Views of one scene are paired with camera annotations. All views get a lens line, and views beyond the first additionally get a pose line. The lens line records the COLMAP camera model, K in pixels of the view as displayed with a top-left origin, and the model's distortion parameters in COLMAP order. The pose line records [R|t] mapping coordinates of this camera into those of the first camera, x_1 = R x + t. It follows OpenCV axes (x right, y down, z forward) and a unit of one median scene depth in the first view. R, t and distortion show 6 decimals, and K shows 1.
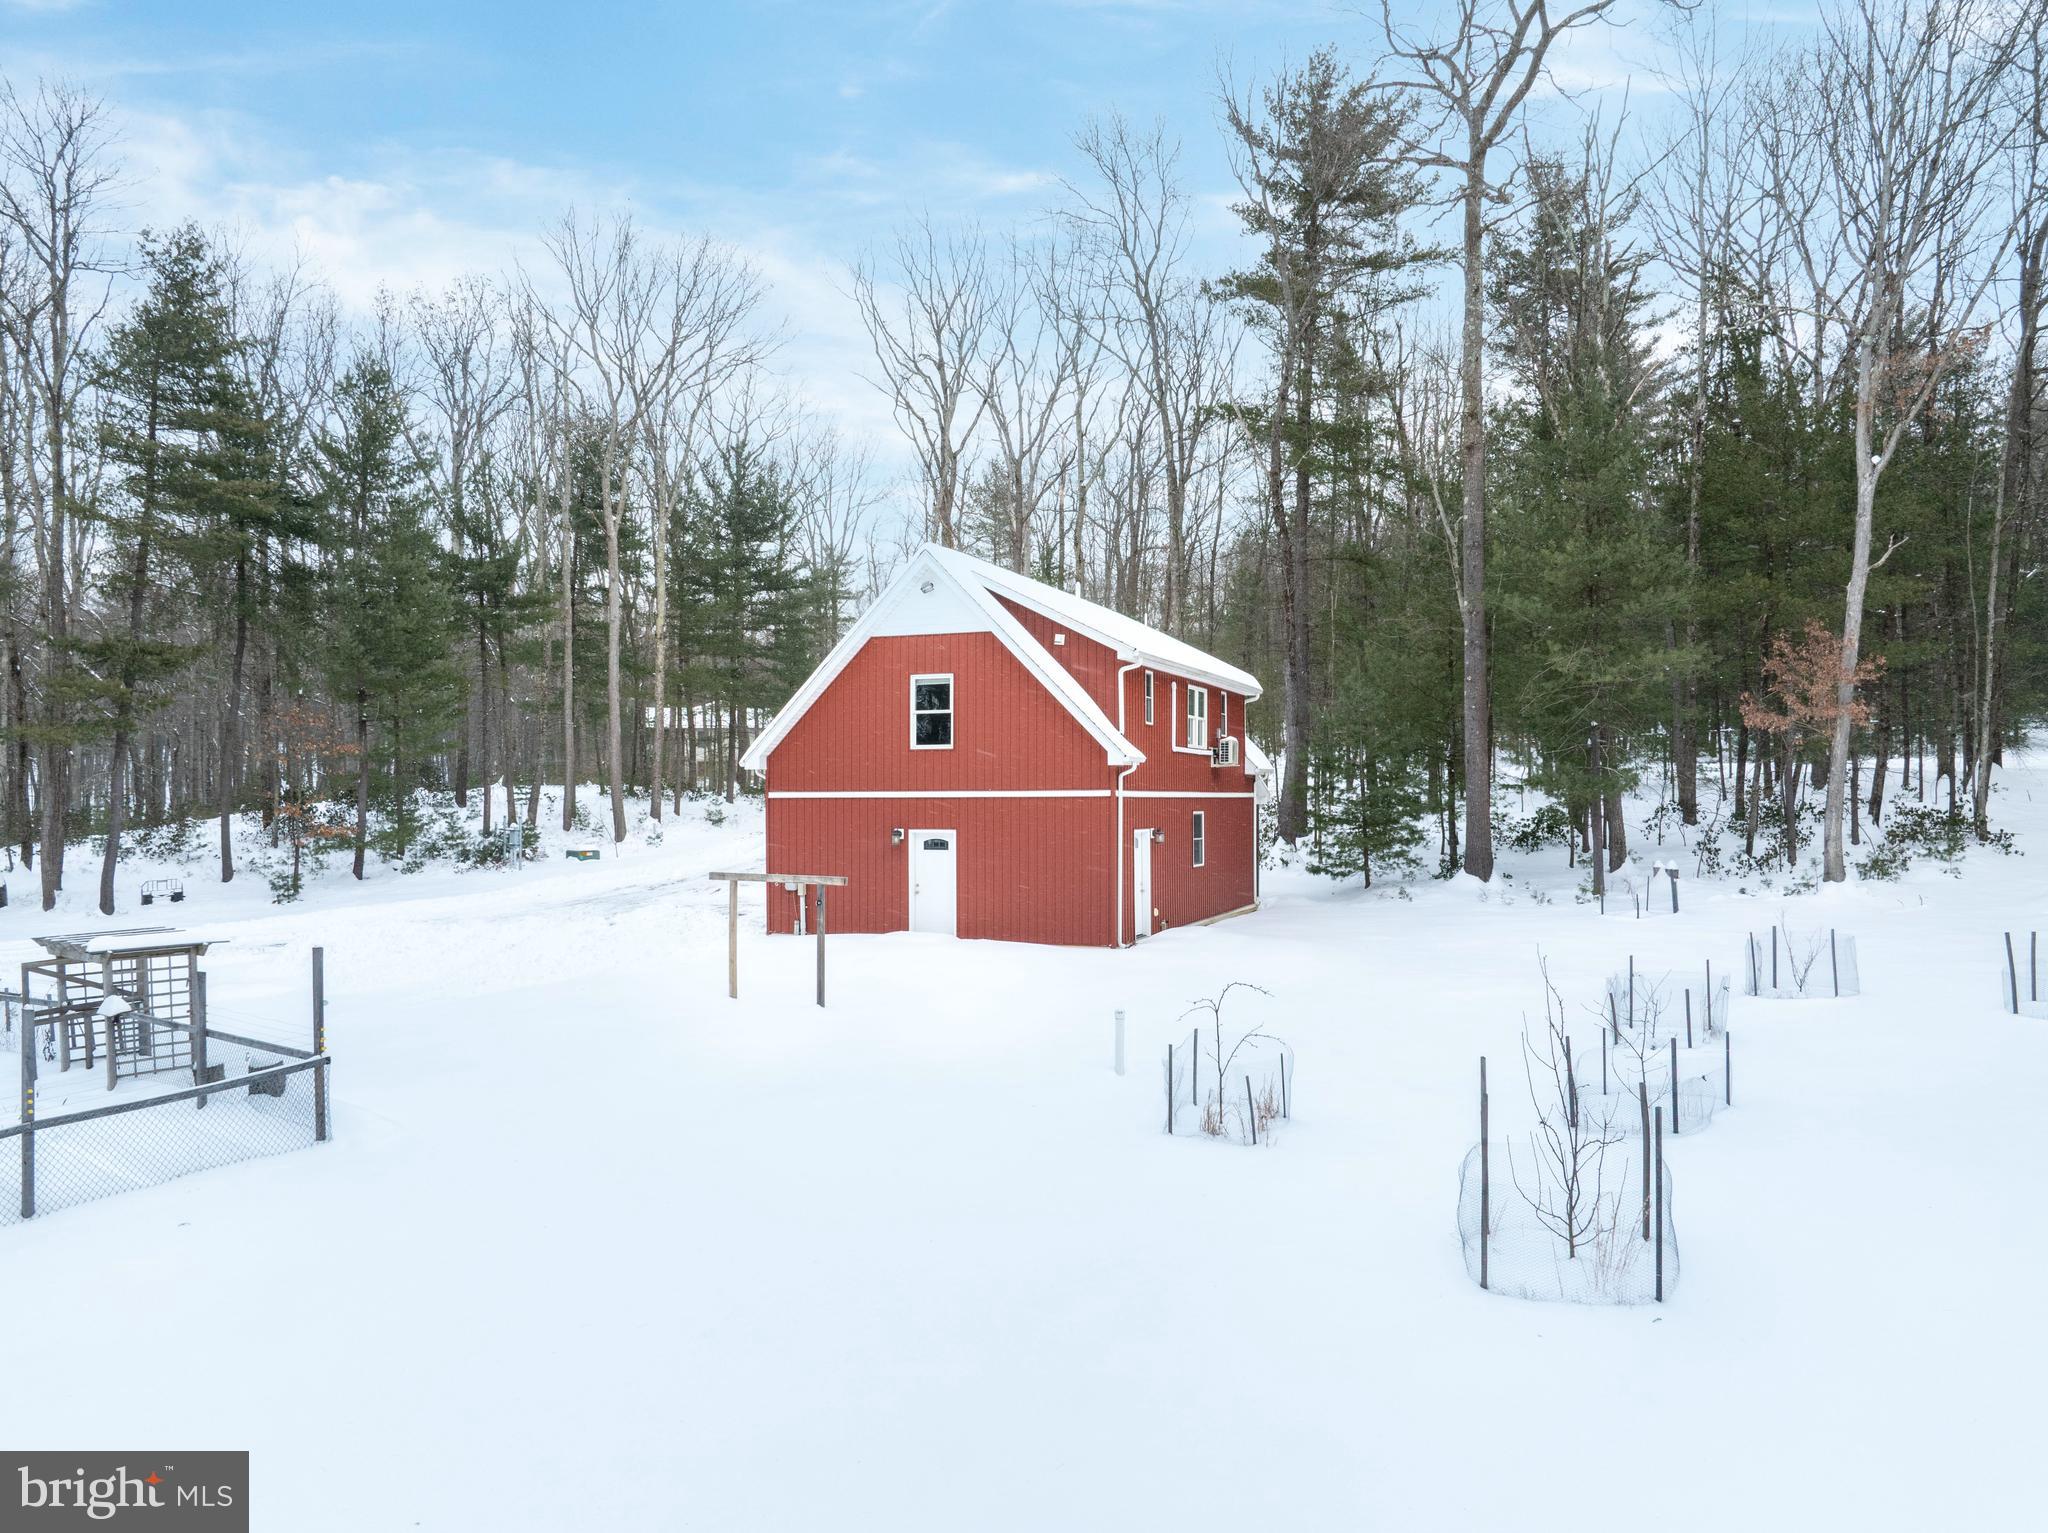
lens RADIAL K [[1410.8, 0, 1024.0], [0, 1410.8, 766.5], [0, 0, 1]] dist [-0.026424, -0.004502]
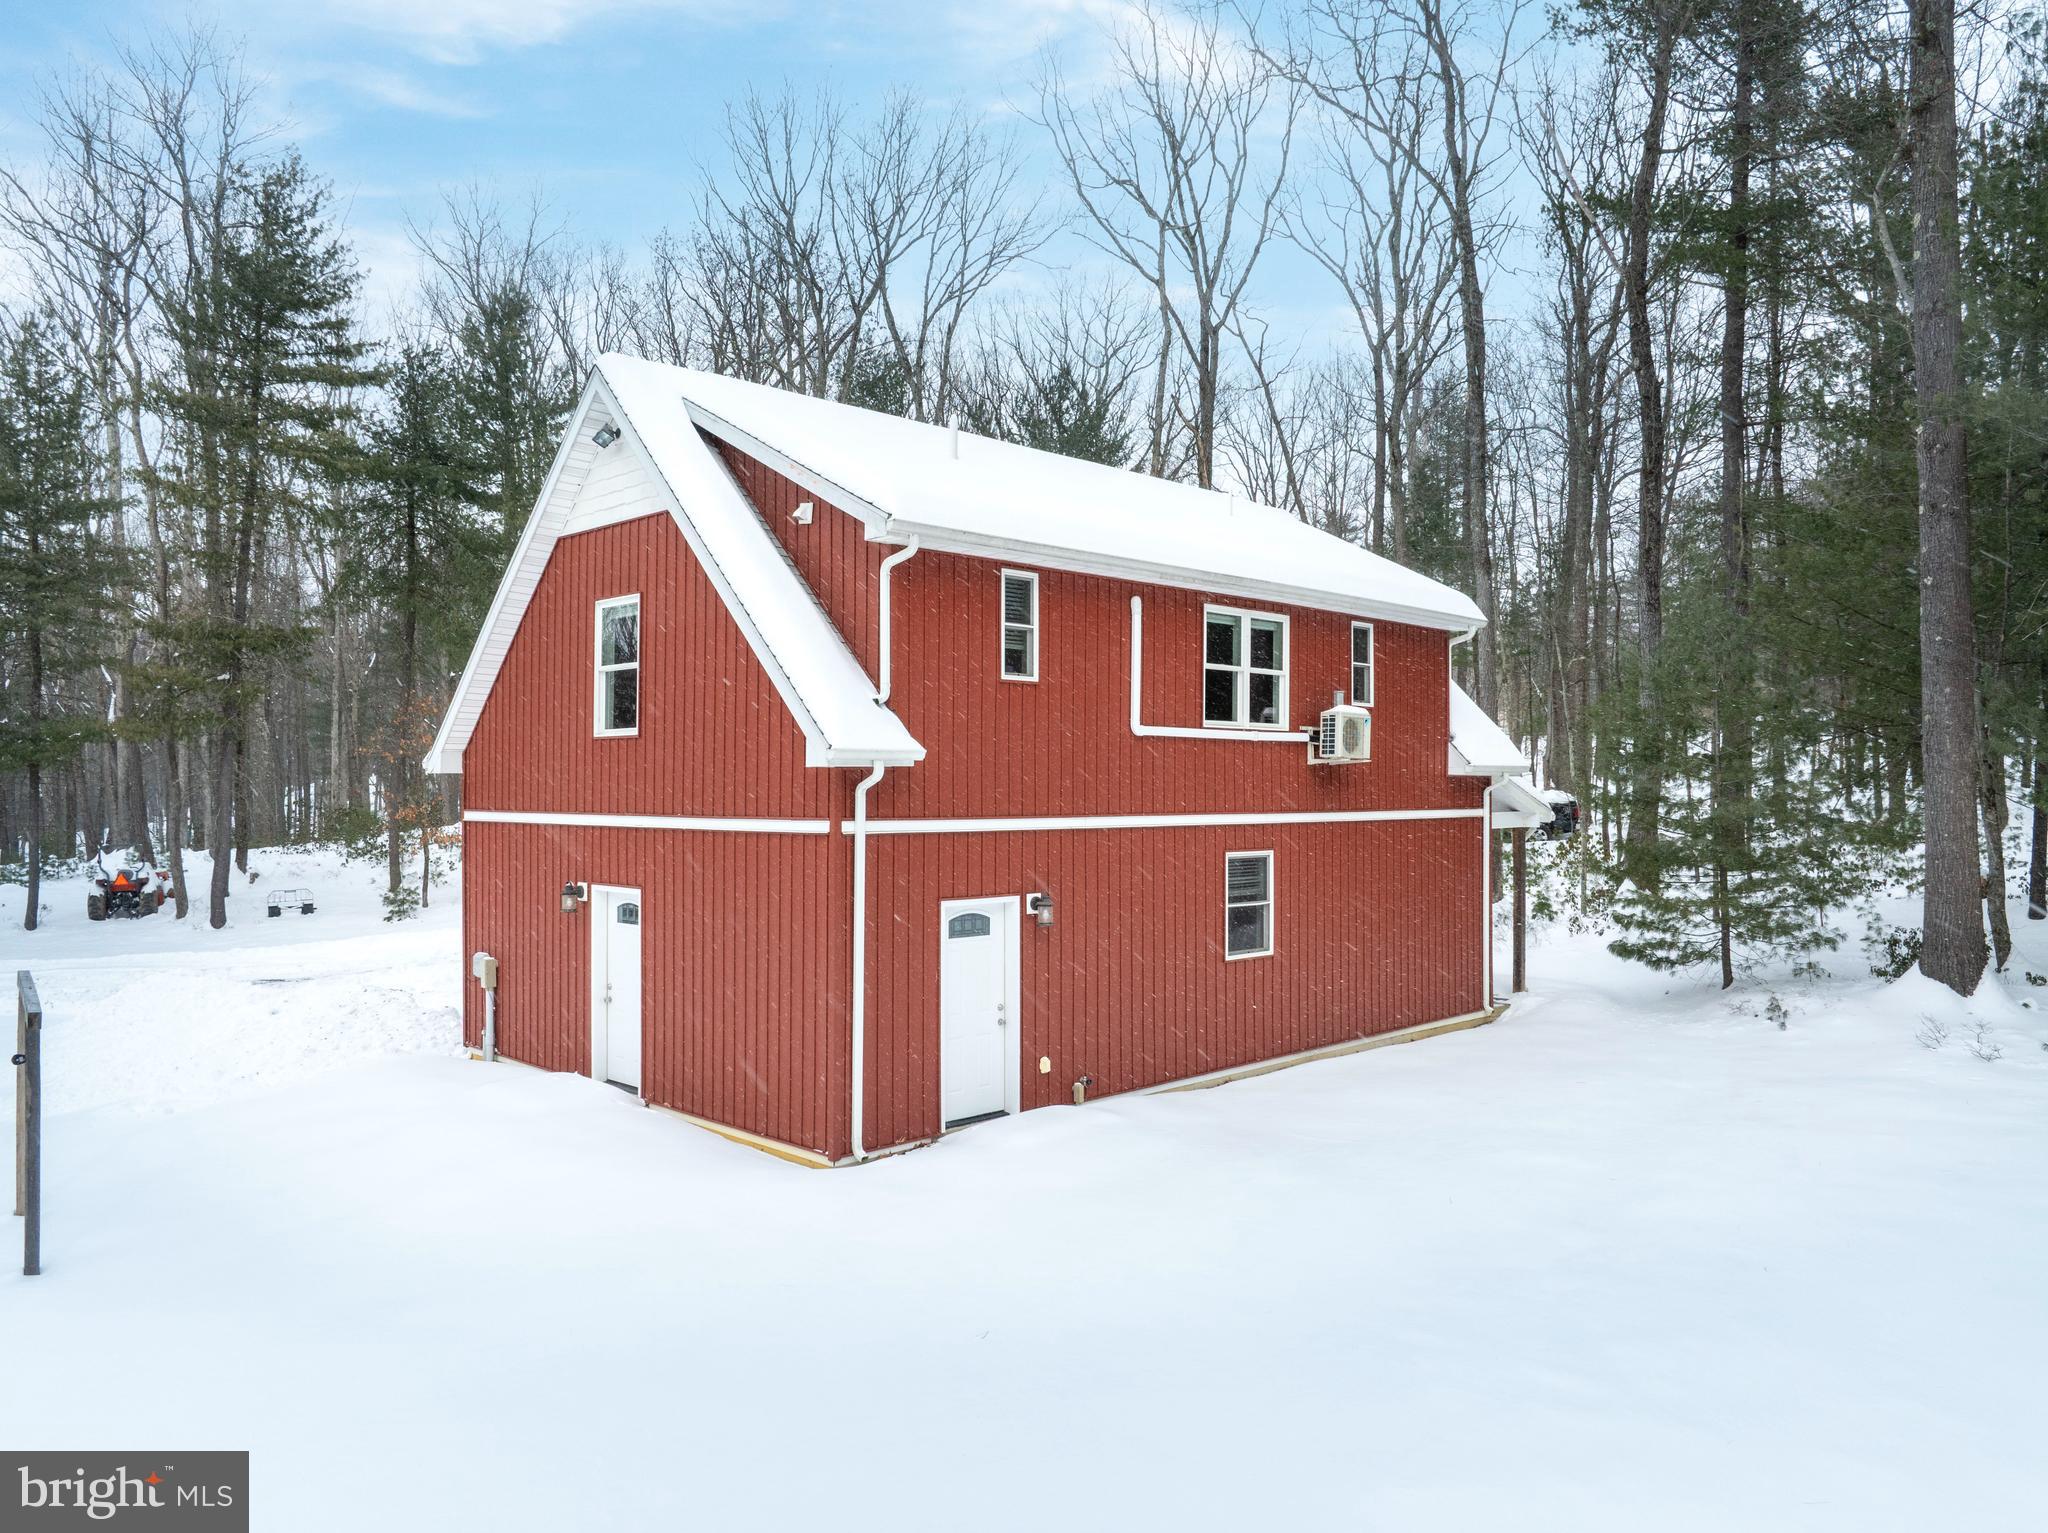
lens RADIAL K [[1410.8, 0, 1024.0], [0, 1410.8, 766.5], [0, 0, 1]] dist [-0.026424, -0.004502]
pose [[0.919564, -0.002289, -0.392933, 0.269436], [0.005101, 0.999968, 0.006111, -0.003091], [0.392906, -0.007624, 0.919547, 0.530976]]
